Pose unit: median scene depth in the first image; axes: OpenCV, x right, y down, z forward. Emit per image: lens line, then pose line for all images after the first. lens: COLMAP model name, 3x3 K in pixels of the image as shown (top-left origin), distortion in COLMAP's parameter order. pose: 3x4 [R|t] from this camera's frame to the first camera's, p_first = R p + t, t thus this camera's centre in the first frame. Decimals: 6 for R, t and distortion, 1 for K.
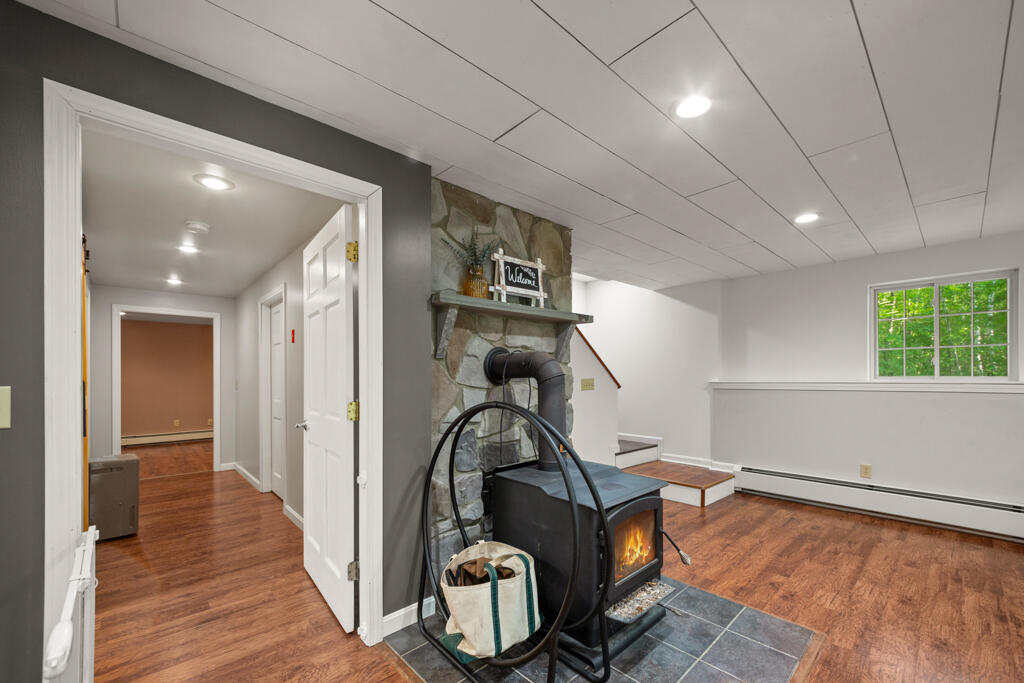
lens RADIAL K [[412.5, 0, 526.4], [0, 412.5, 374.0], [0, 0, 1]] dist [0.003504, 0.000166]
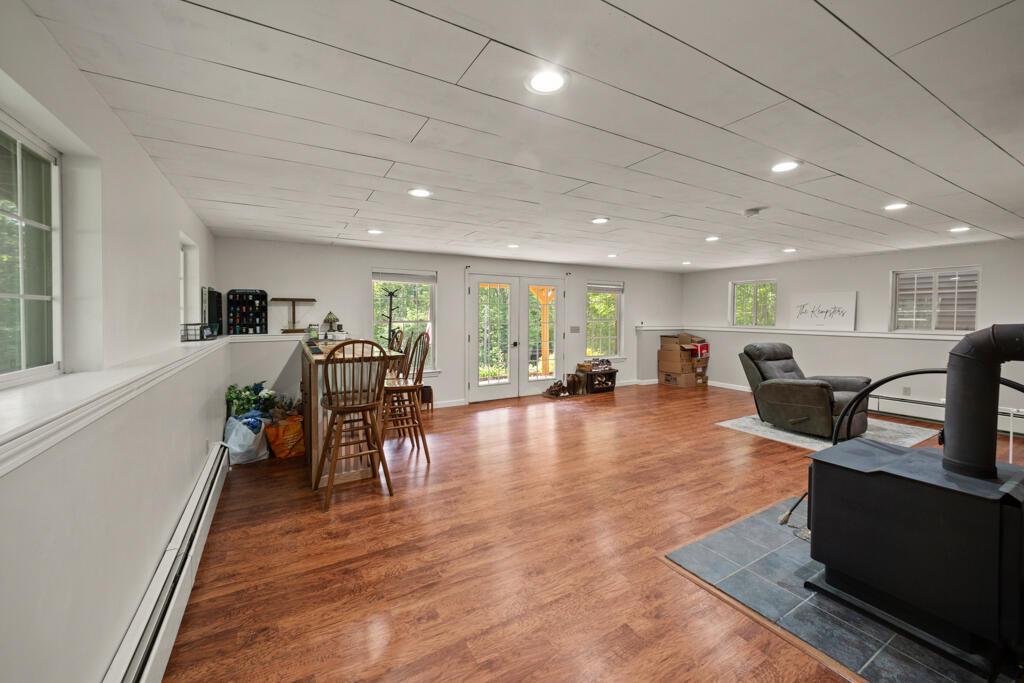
lens RADIAL K [[407.6, 0, 512.0], [0, 407.6, 325.7], [0, 0, 1]] dist [-0.000424, 0.000320]
pose [[-0.972873, -0.002453, 0.231325, 0.365642], [0.002230, 0.999798, 0.019983, -0.033933], [-0.231328, 0.019957, -0.972671, 0.963603]]
